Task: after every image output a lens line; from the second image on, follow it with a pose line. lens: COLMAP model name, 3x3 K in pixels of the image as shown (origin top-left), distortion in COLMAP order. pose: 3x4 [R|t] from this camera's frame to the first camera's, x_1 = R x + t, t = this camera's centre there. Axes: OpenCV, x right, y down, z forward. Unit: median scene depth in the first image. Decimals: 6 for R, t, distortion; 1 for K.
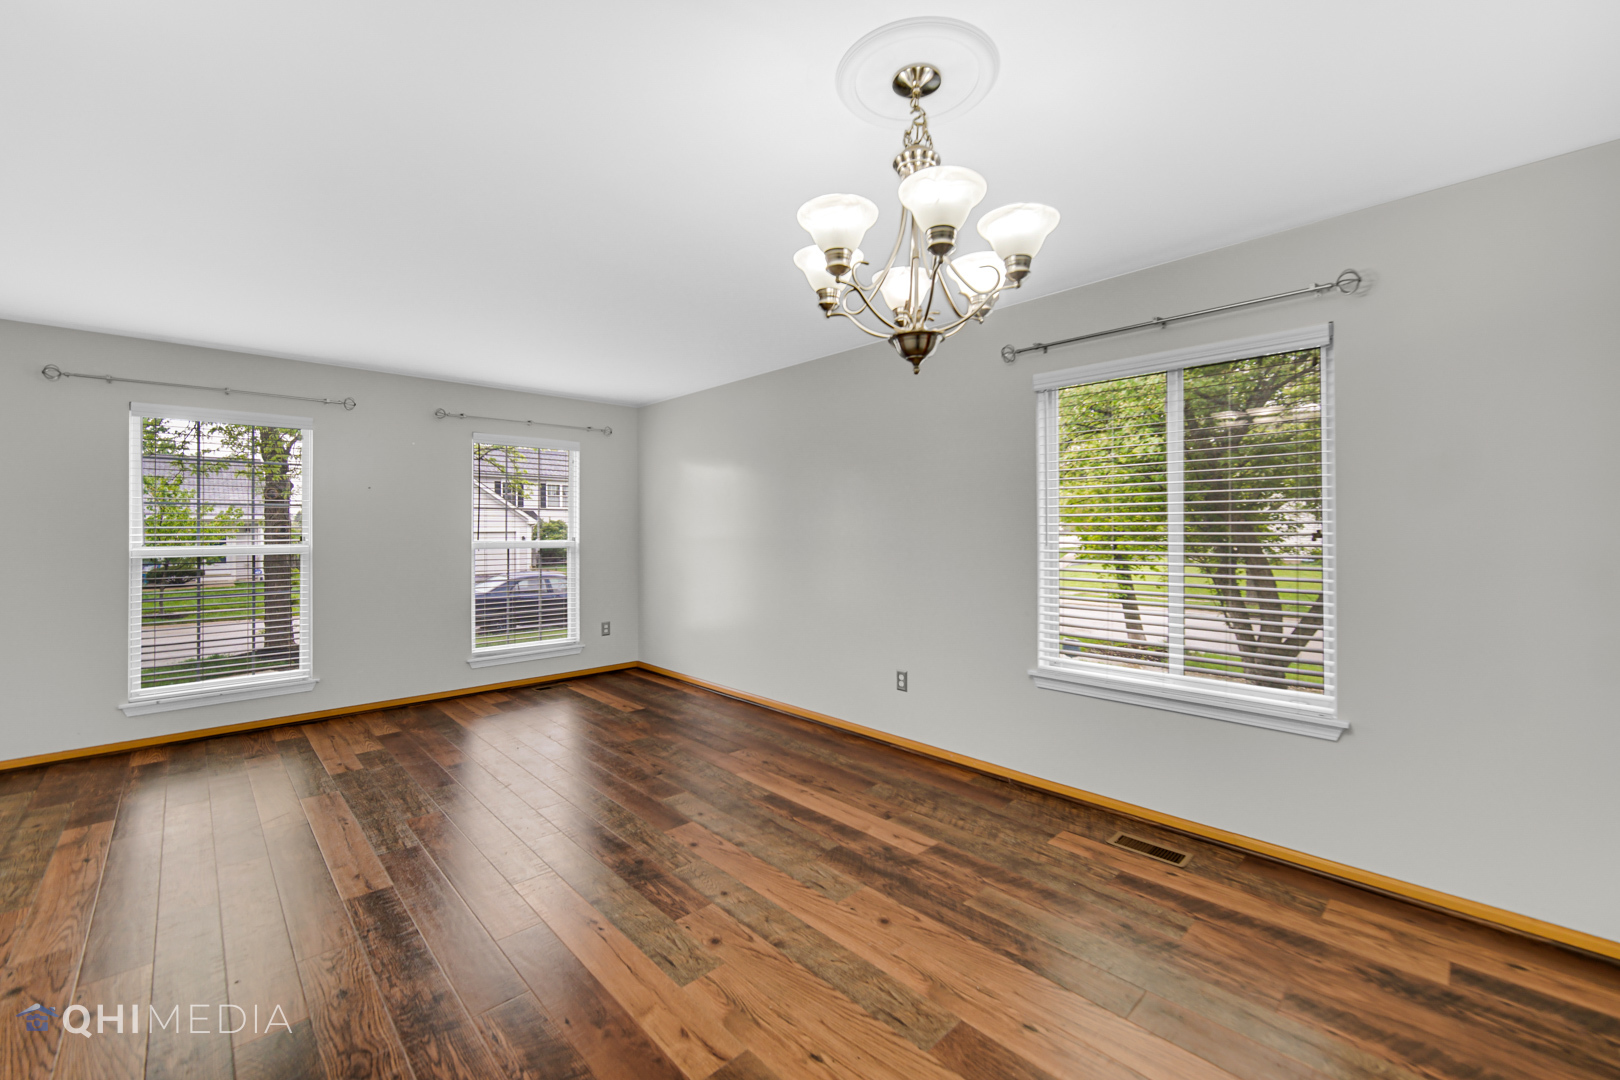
lens RADIAL K [[653.1, 0, 814.7], [0, 653.1, 532.8], [0, 0, 1]] dist [-0.009542, -0.000214]
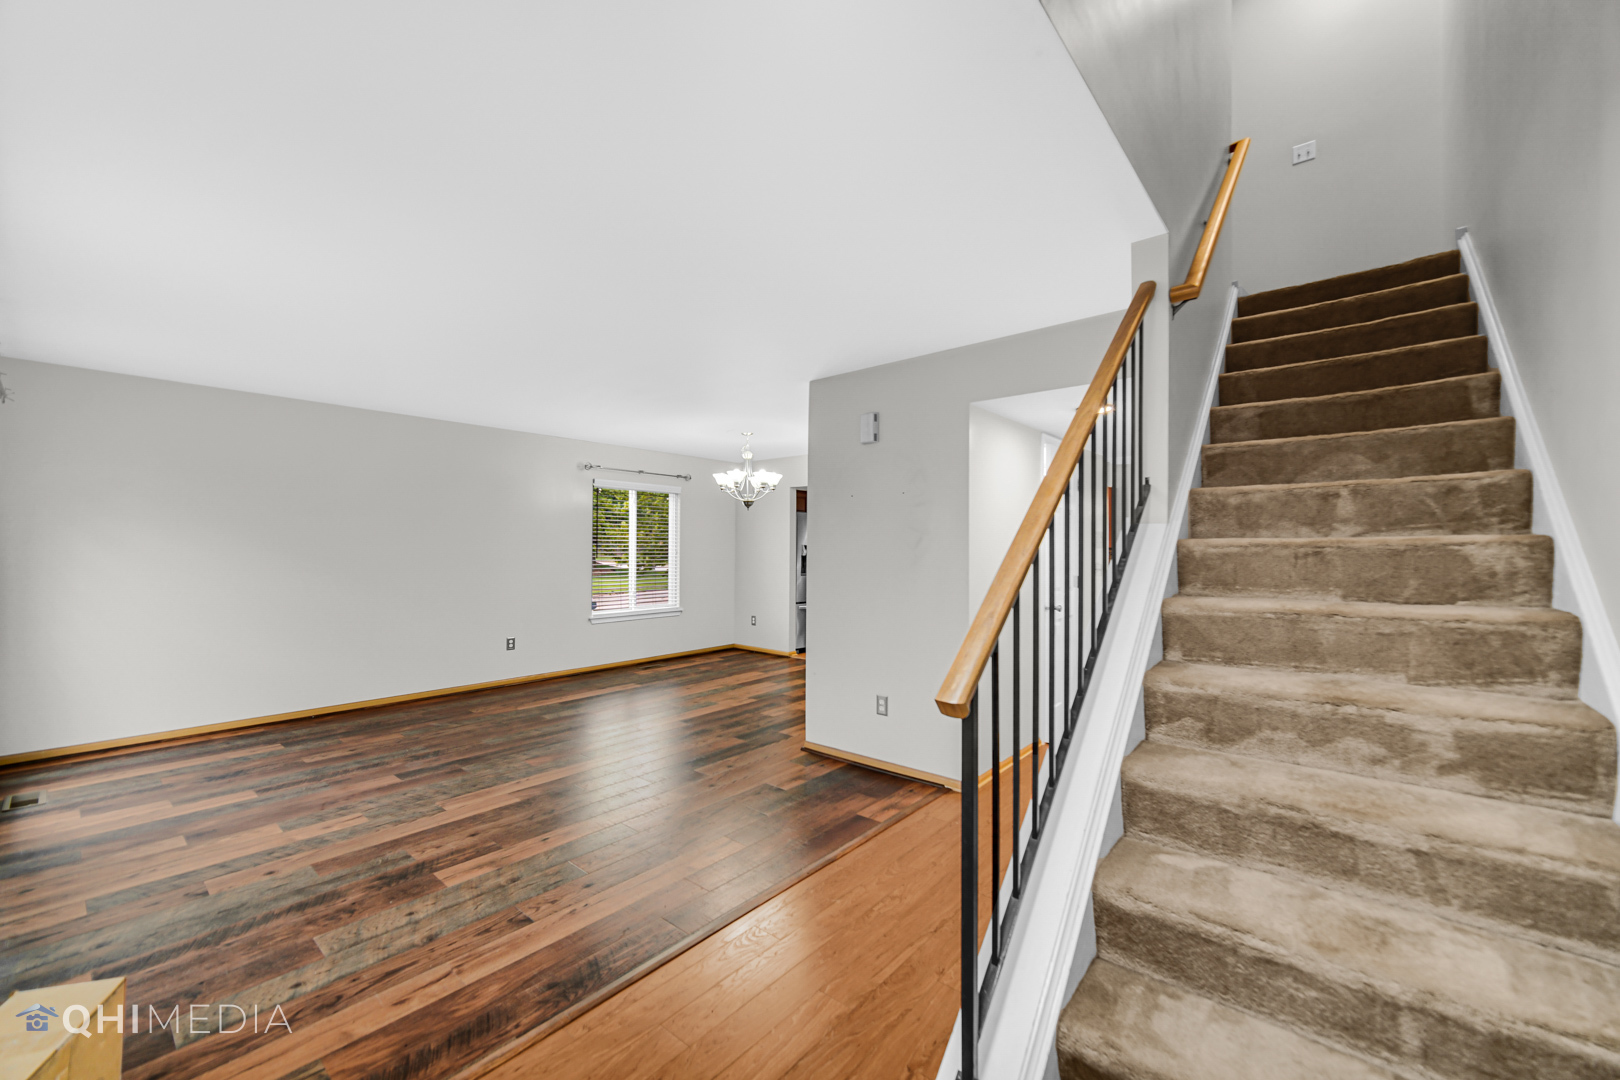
lens RADIAL K [[653.1, 0, 805.4], [0, 653.1, 542.1], [0, 0, 1]] dist [-0.009542, -0.000214]
pose [[-0.092723, 0.007366, 0.995665, -2.509598], [0.002711, 0.999971, -0.007146, -0.020731], [-0.995688, 0.002036, -0.092740, 0.677814]]
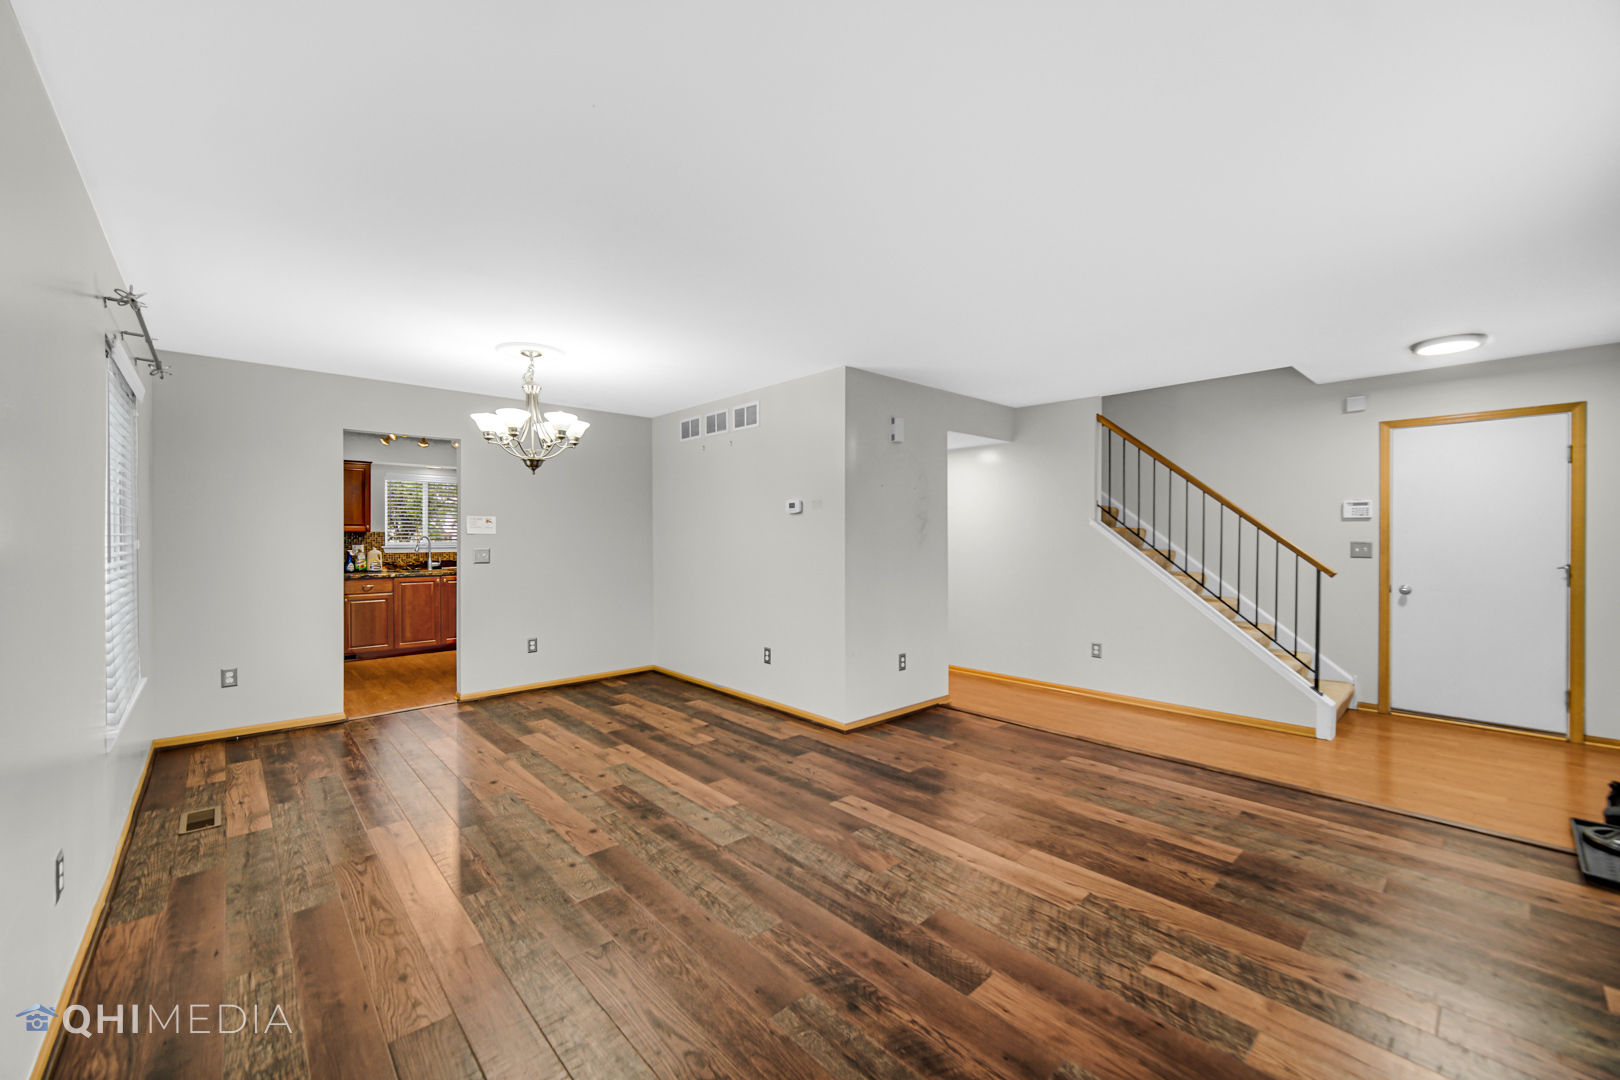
lens RADIAL K [[653.1, 0, 812.8], [0, 653.1, 542.0], [0, 0, 1]] dist [-0.009542, -0.000214]
pose [[-0.999709, 0.003591, 0.023846, -0.647858], [0.004022, 0.999829, 0.018064, -0.018382], [-0.023777, 0.018154, -0.999552, 2.315629]]
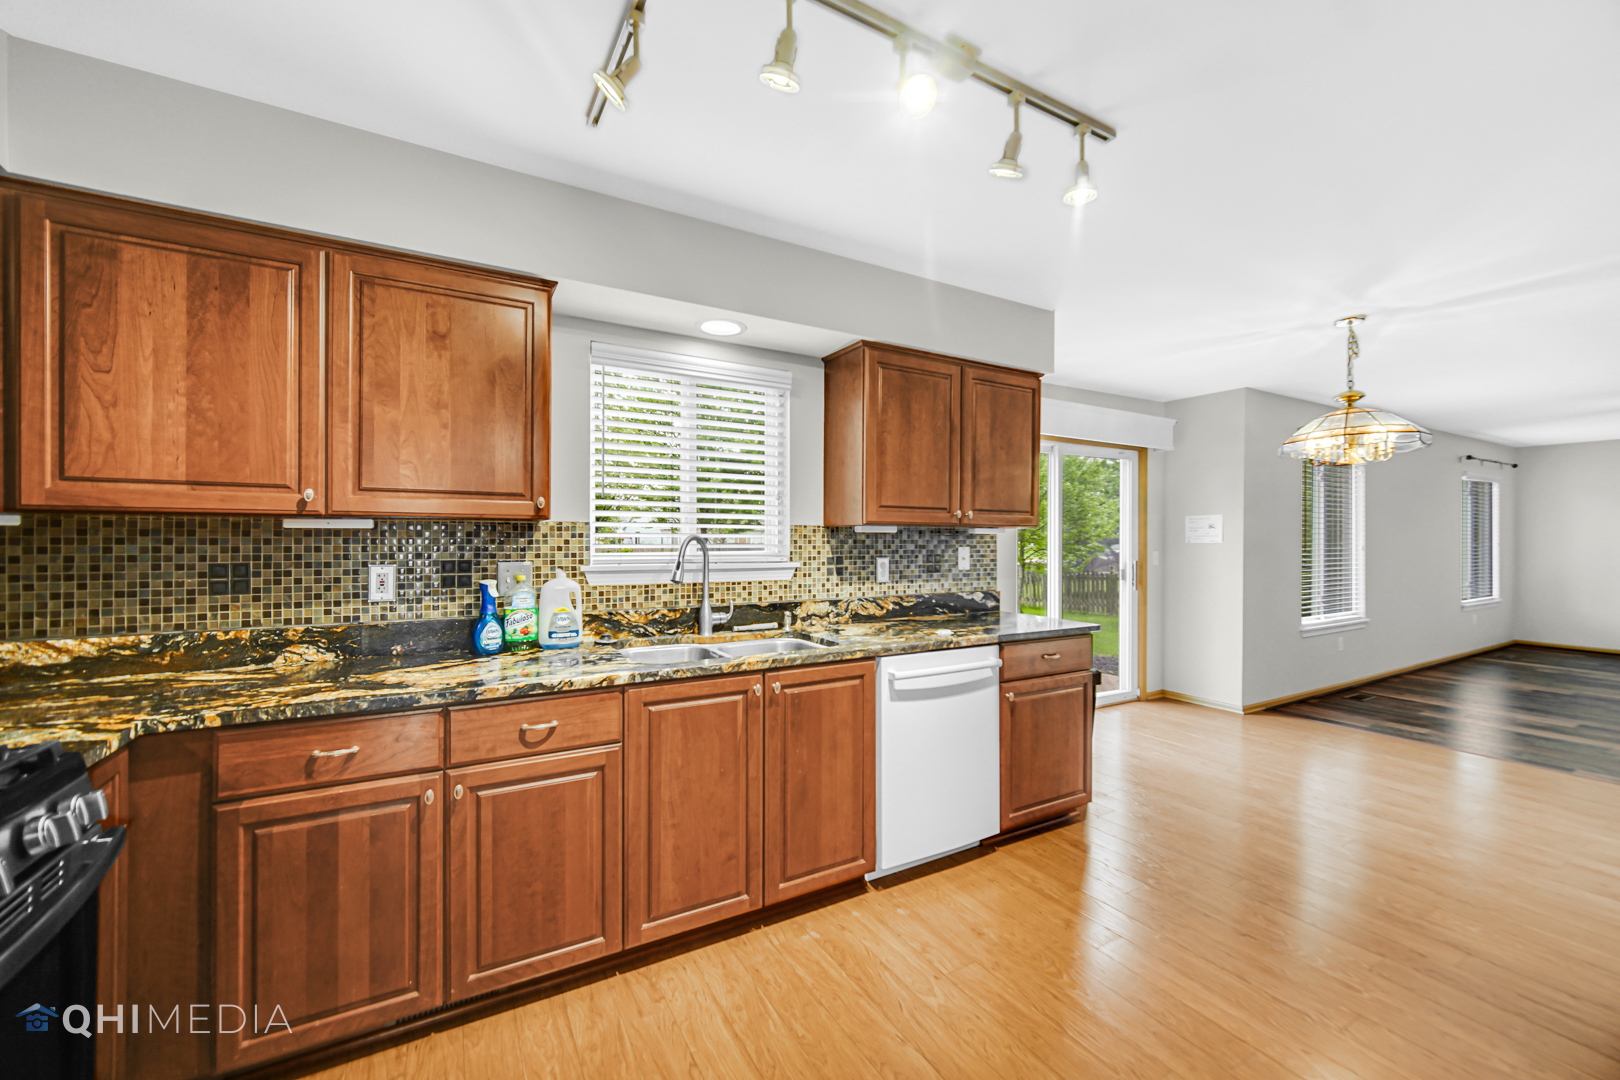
lens RADIAL K [[653.1, 0, 810.4], [0, 653.1, 542.6], [0, 0, 1]] dist [-0.009542, -0.000214]
pose [[-0.969427, -0.000296, 0.245380, 0.847120], [0.003046, 0.999908, 0.013240, 0.001139], [-0.245361, 0.013583, -0.969337, 0.215042]]
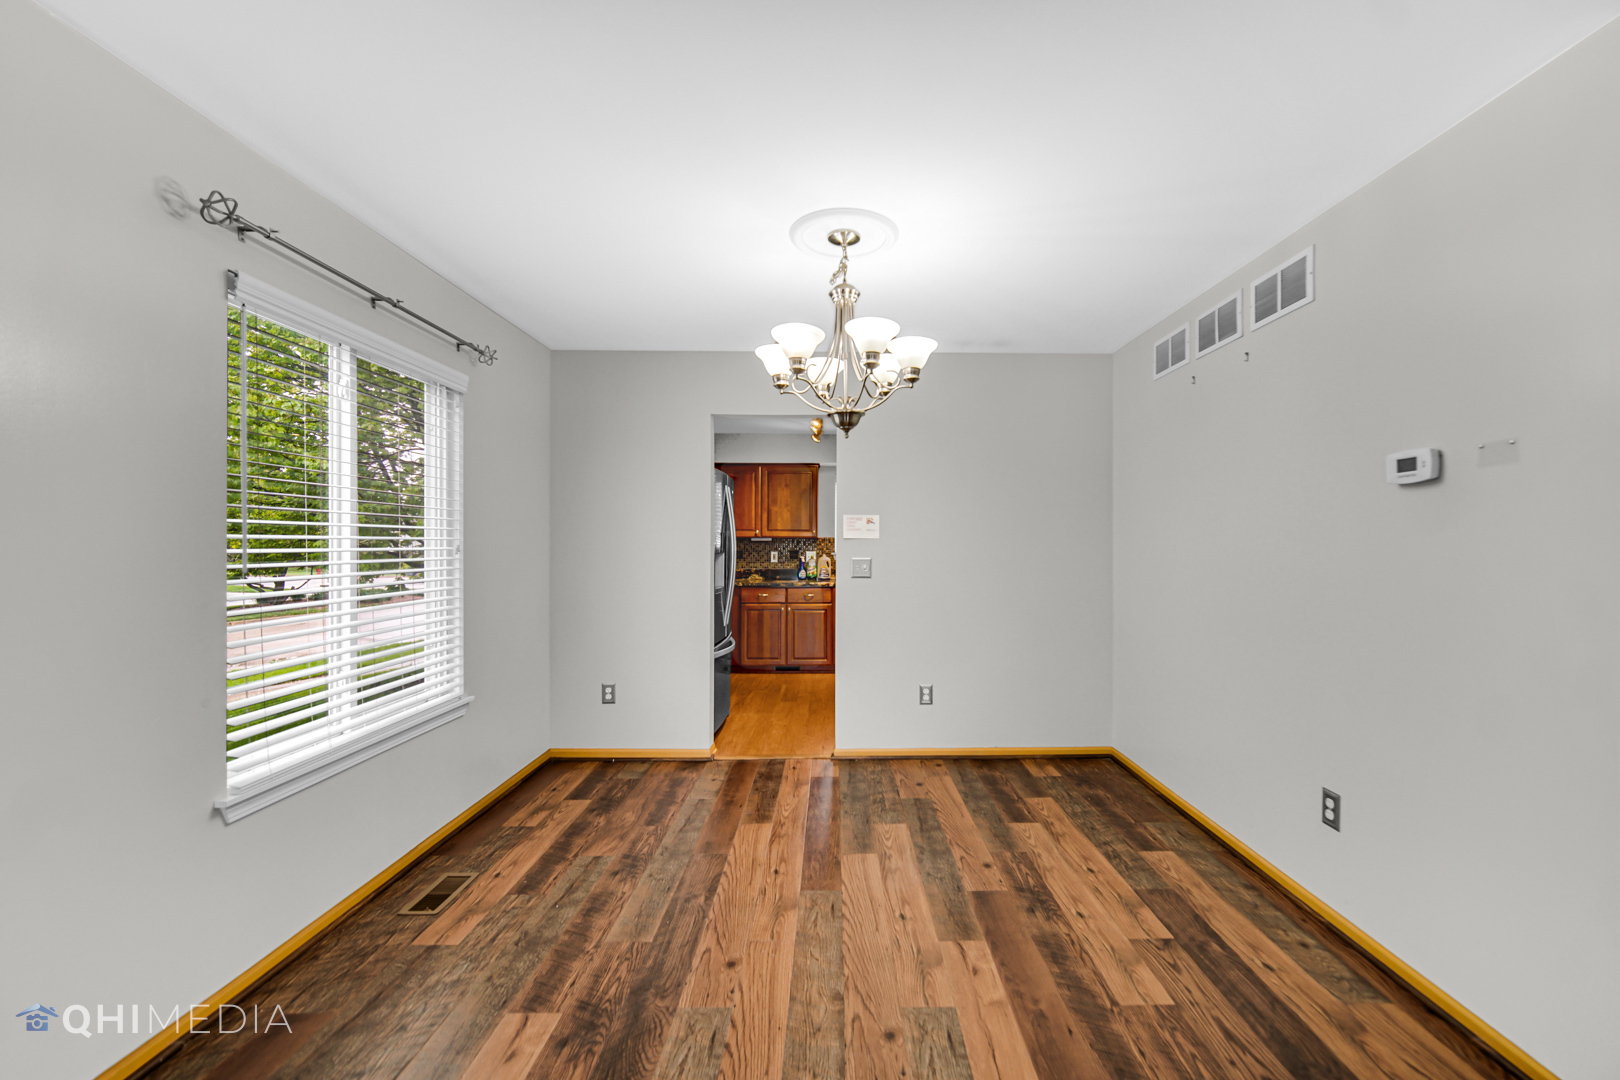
lens RADIAL K [[653.1, 0, 841.5], [0, 653.1, 547.8], [0, 0, 1]] dist [-0.009542, -0.000214]
pose [[-0.725788, -0.001040, 0.687918, -0.581833], [0.009431, 0.999890, 0.011462, -0.006993], [-0.687854, 0.014807, -0.725698, 1.401192]]
